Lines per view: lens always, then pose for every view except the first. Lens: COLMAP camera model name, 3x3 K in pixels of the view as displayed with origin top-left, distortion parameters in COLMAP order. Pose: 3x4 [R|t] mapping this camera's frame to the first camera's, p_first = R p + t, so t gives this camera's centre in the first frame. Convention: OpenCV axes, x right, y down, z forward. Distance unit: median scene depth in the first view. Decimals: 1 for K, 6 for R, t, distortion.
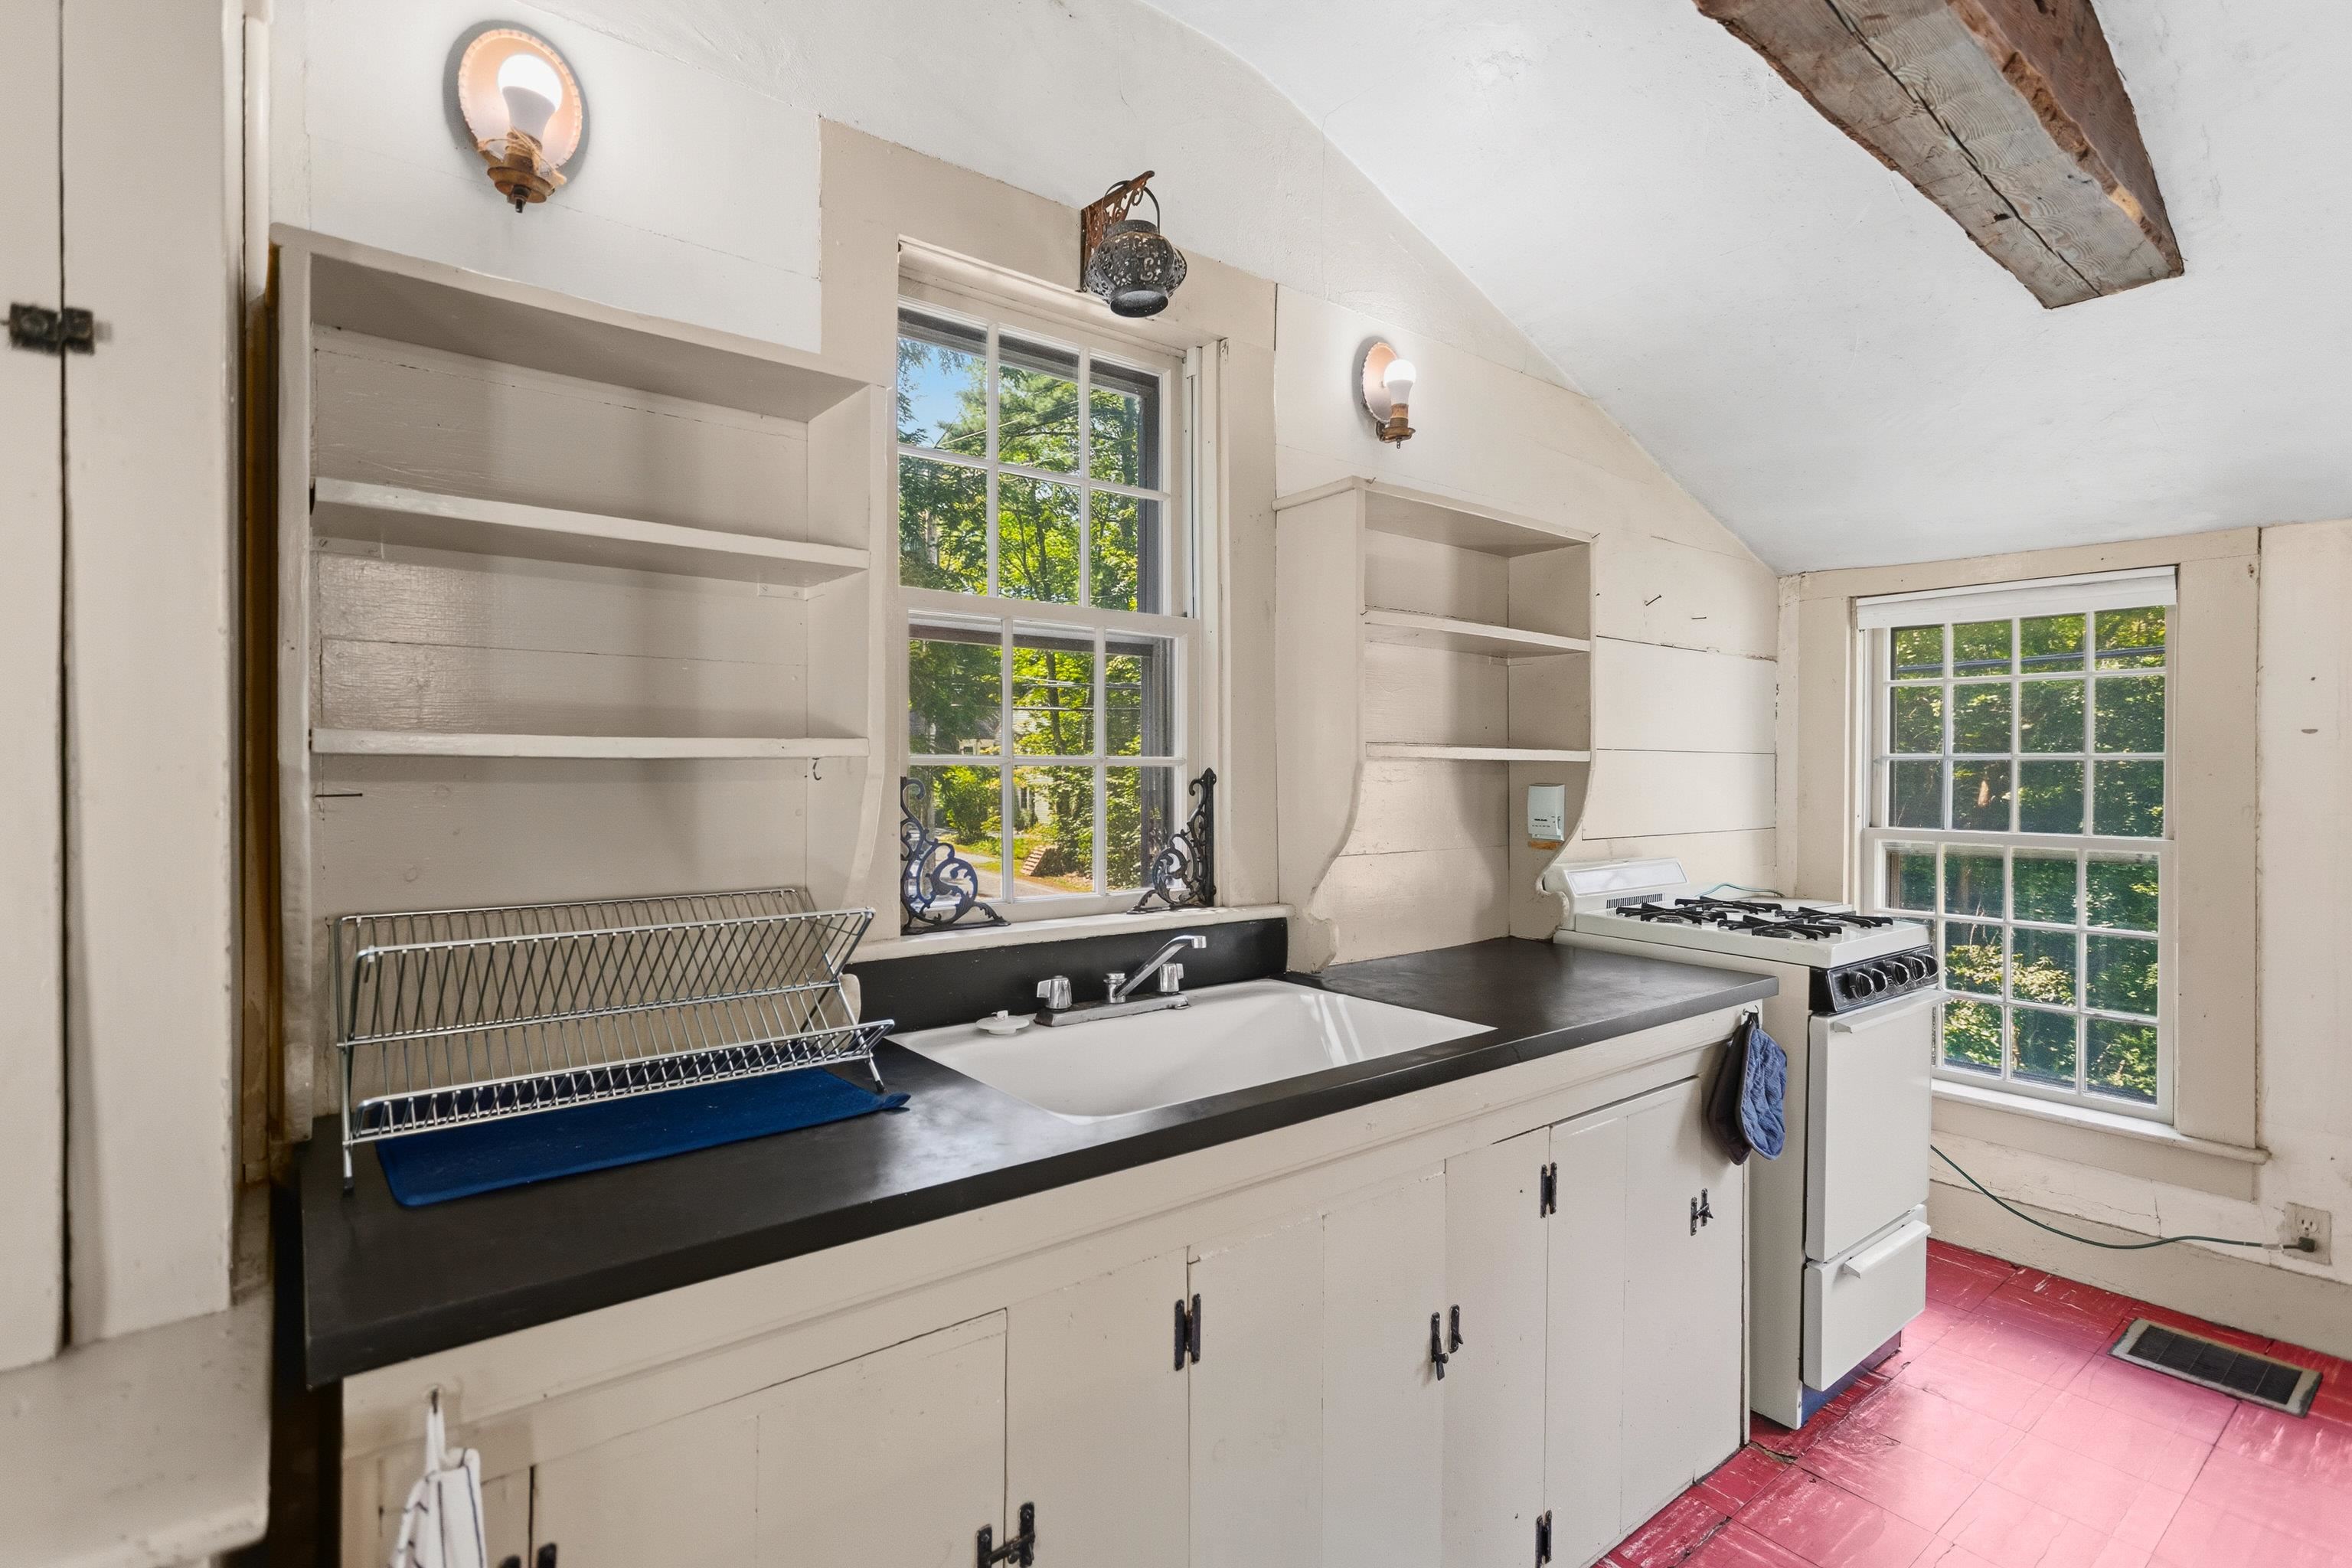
lens RADIAL K [[1108.2, 0, 1188.9], [0, 1108.2, 766.5], [0, 0, 1]] dist [-0.000874, 0.001143]
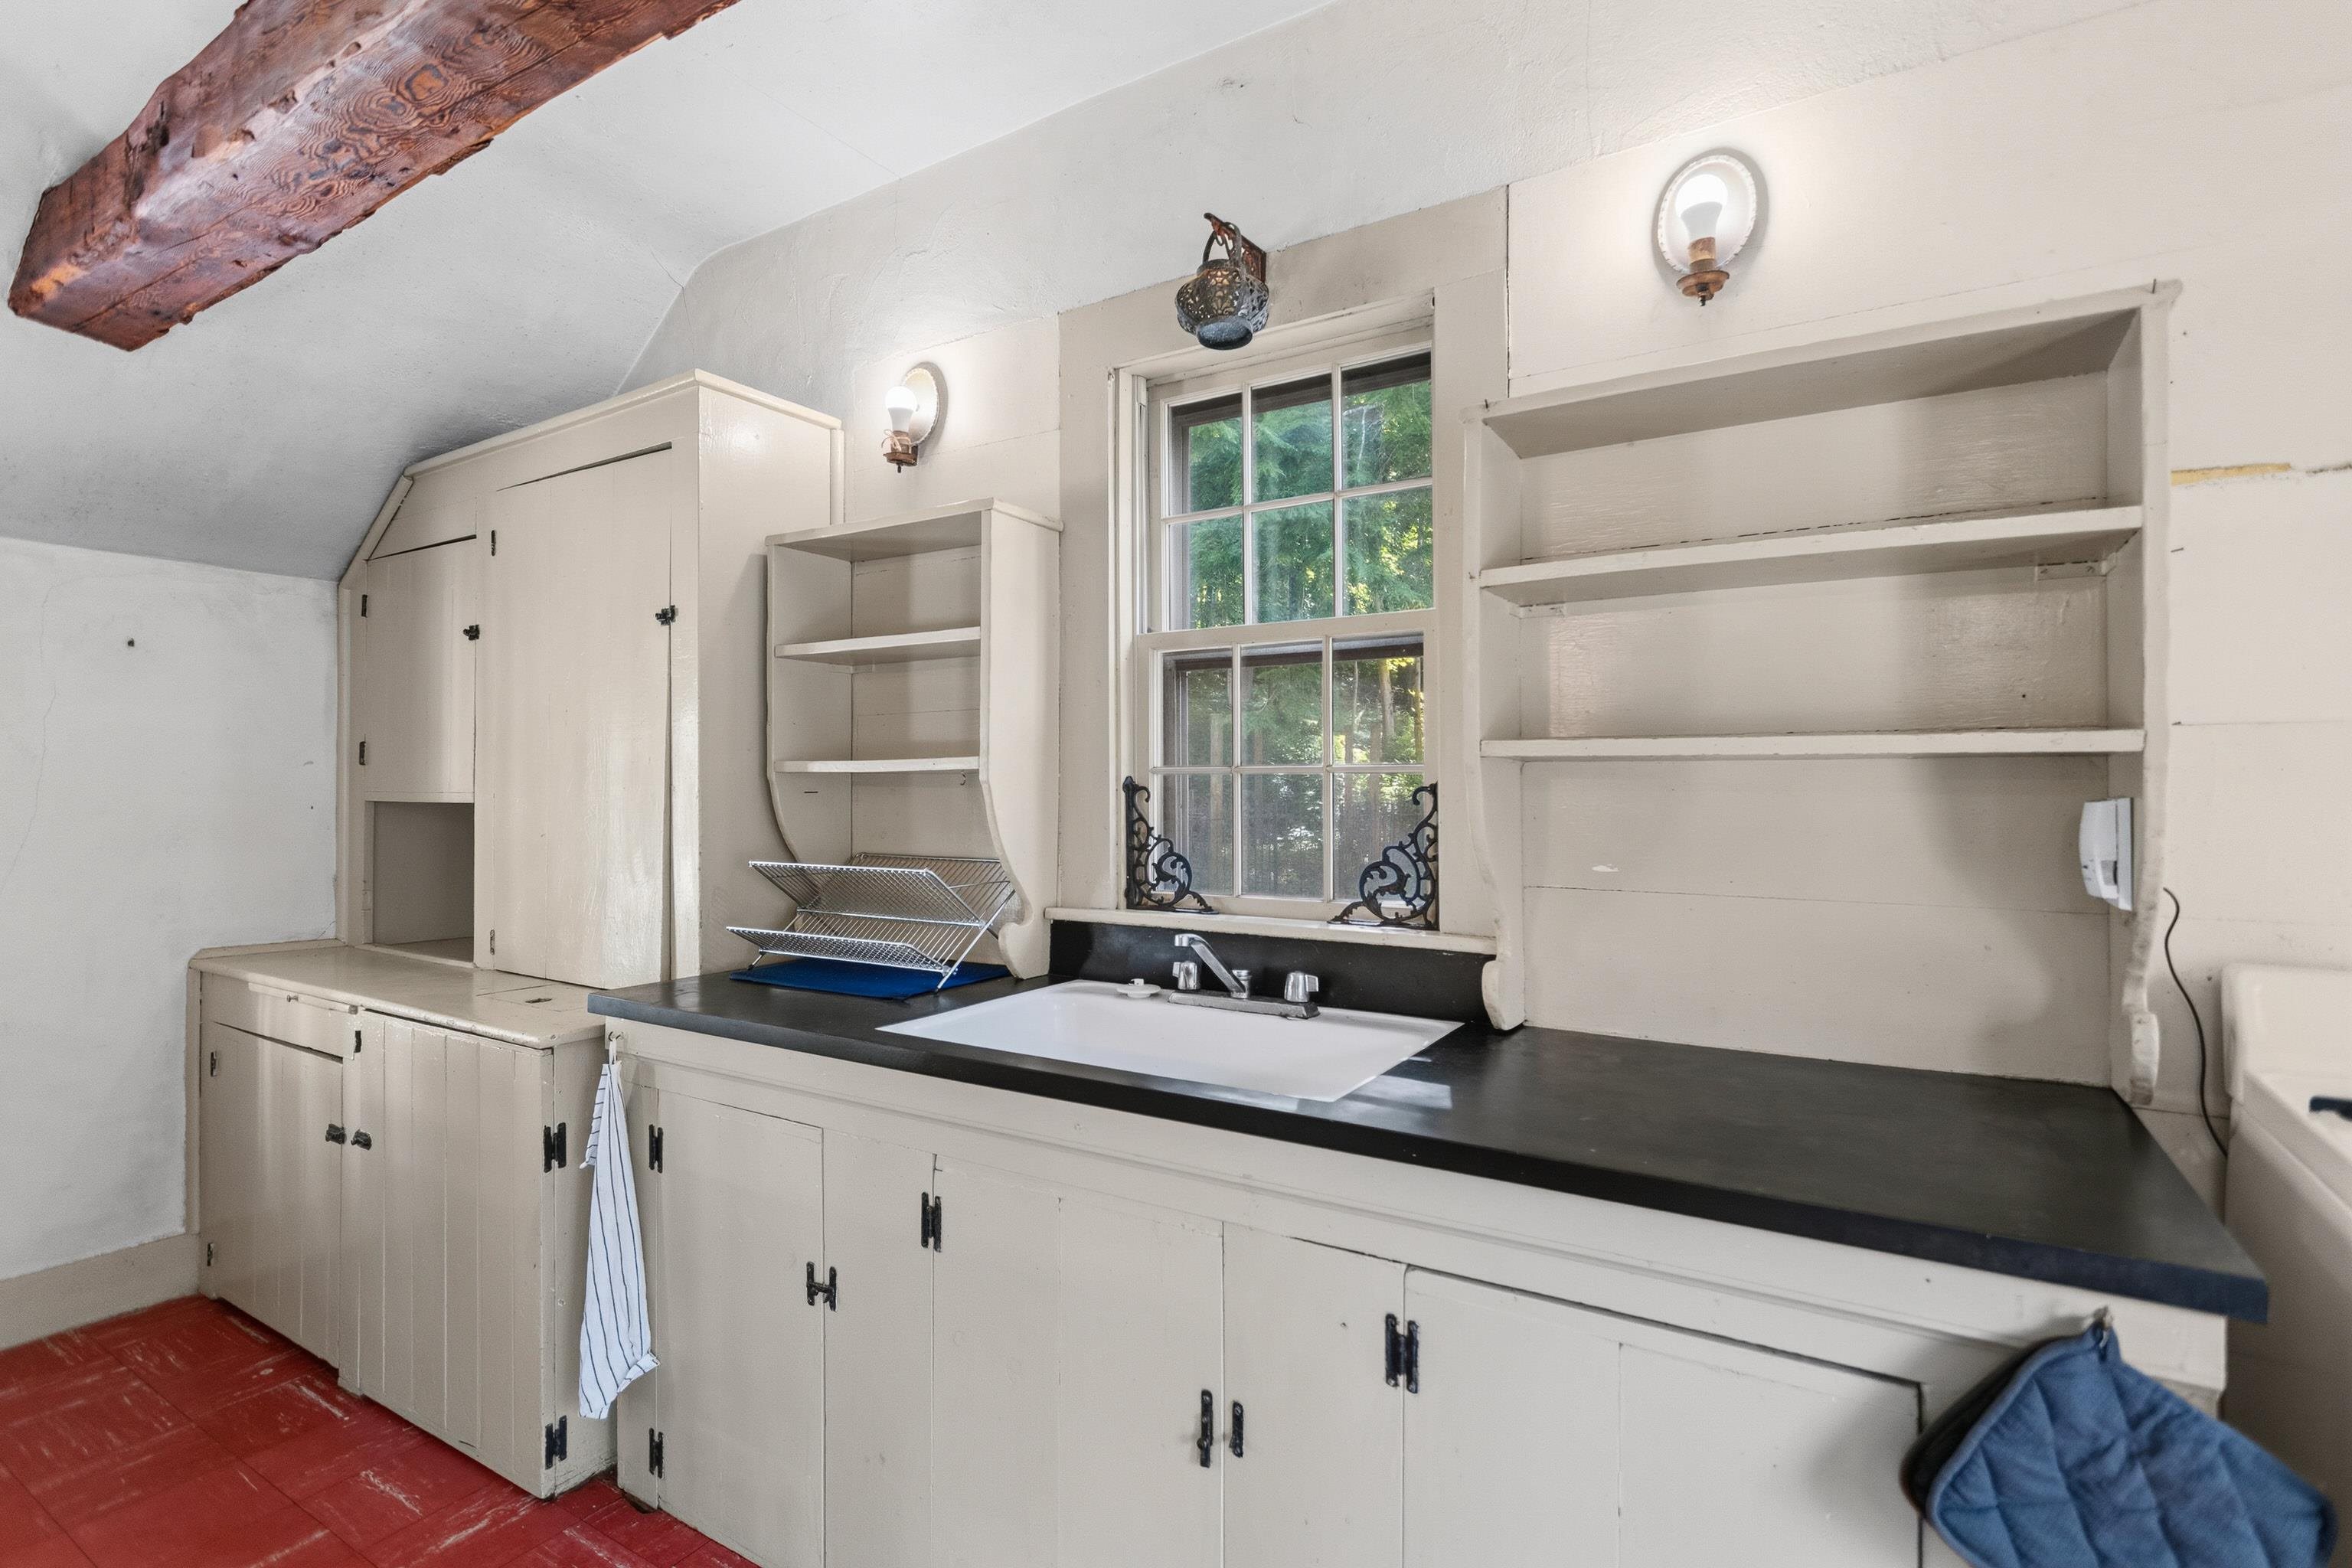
lens RADIAL K [[1108.2, 0, 1188.9], [0, 1108.2, 766.5], [0, 0, 1]] dist [-0.000874, 0.001143]
pose [[0.348877, -0.022327, -0.936903, 0.914428], [0.003183, 0.999739, -0.022639, 0.017530], [0.937163, 0.004916, 0.348856, 0.591787]]
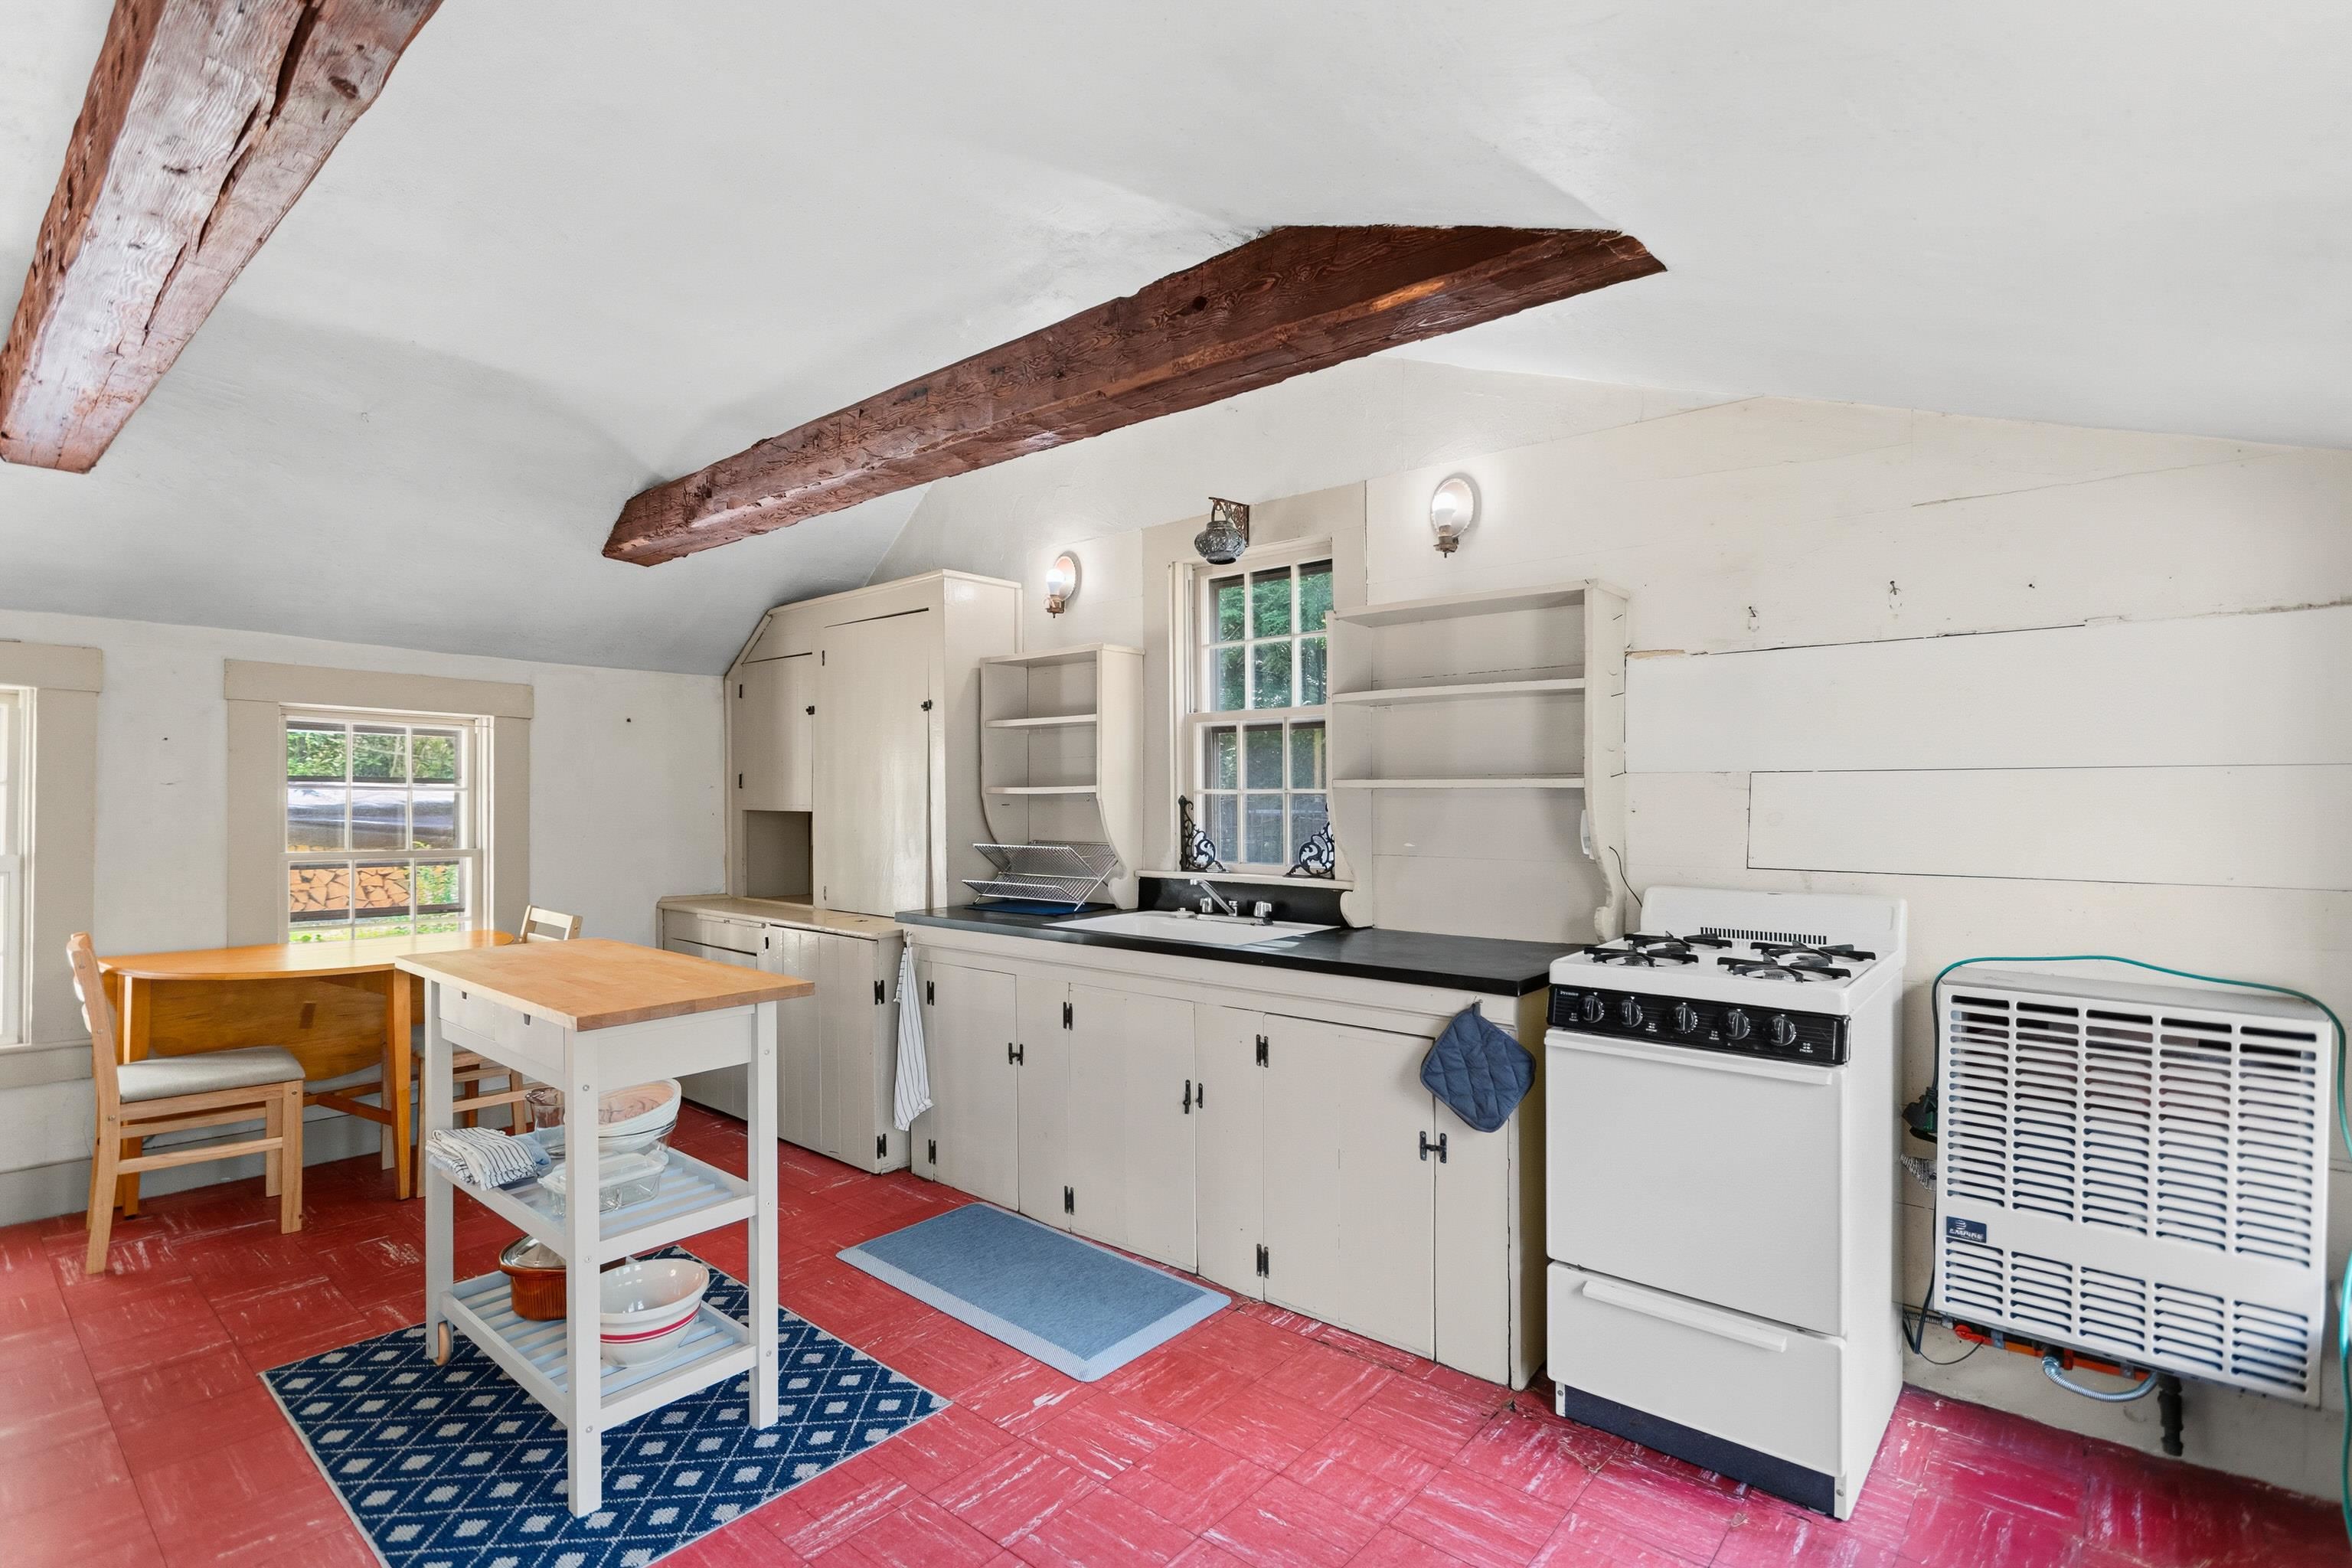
lens RADIAL K [[1108.2, 0, 1188.9], [0, 1108.2, 766.5], [0, 0, 1]] dist [-0.000874, 0.001143]
pose [[0.204252, -0.028842, -0.978493, 1.841211], [0.007629, 0.999582, -0.027871, 0.004338], [0.978889, -0.001772, 0.204386, 0.532612]]
